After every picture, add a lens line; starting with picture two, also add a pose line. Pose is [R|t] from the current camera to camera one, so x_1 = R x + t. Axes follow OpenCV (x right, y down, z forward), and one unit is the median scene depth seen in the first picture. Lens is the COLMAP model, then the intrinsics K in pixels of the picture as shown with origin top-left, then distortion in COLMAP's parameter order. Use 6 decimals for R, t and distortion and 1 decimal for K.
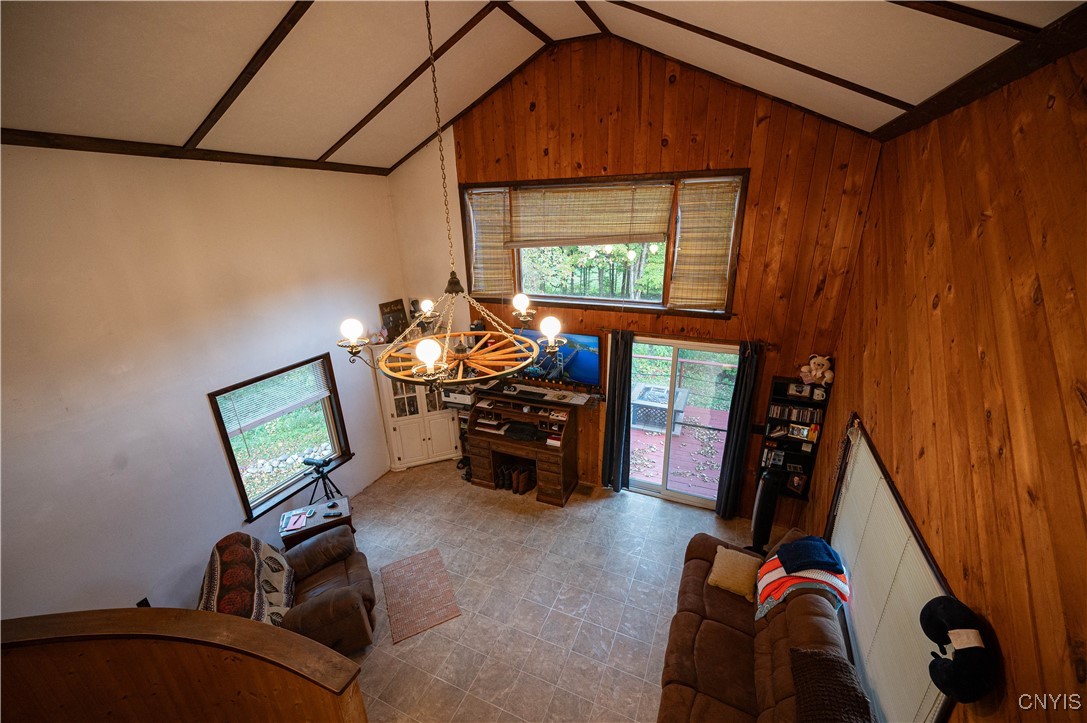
lens RADIAL K [[428.1, 0, 546.6], [0, 428.1, 365.4], [0, 0, 1]] dist [-0.005808, -0.000267]
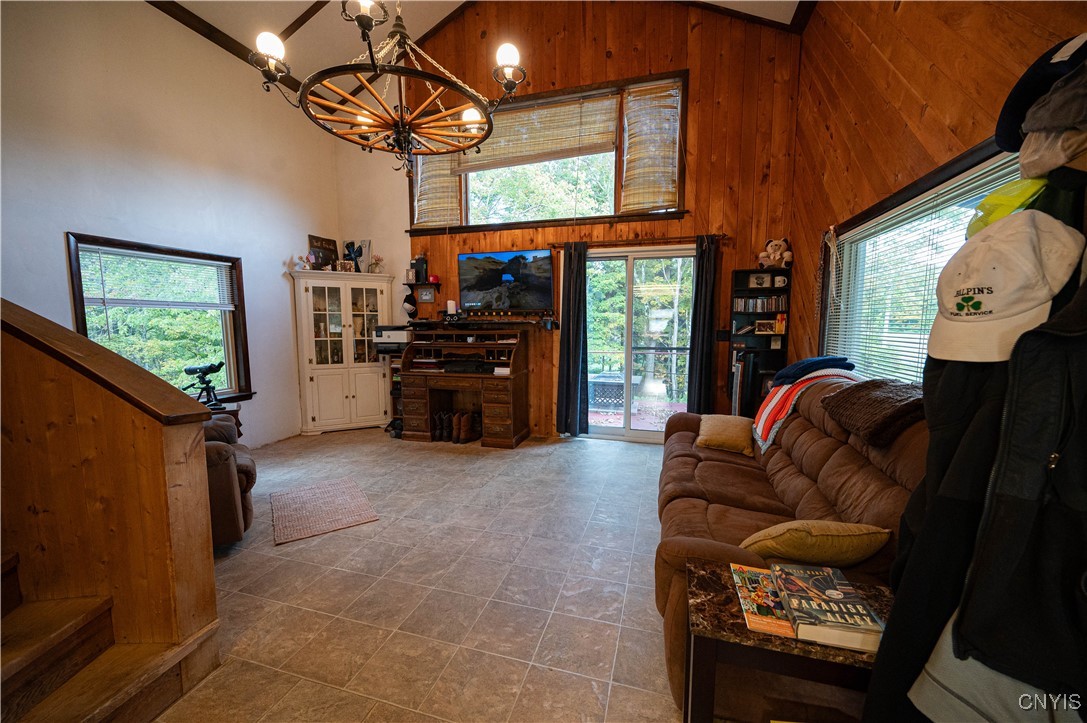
lens RADIAL K [[428.1, 0, 540.0], [0, 428.1, 365.4], [0, 0, 1]] dist [-0.005808, -0.000267]
pose [[0.992507, 0.008887, 0.121865, -0.014786], [0.021383, 0.969329, -0.244837, 0.418851], [-0.120303, 0.245608, 0.961875, 0.161090]]
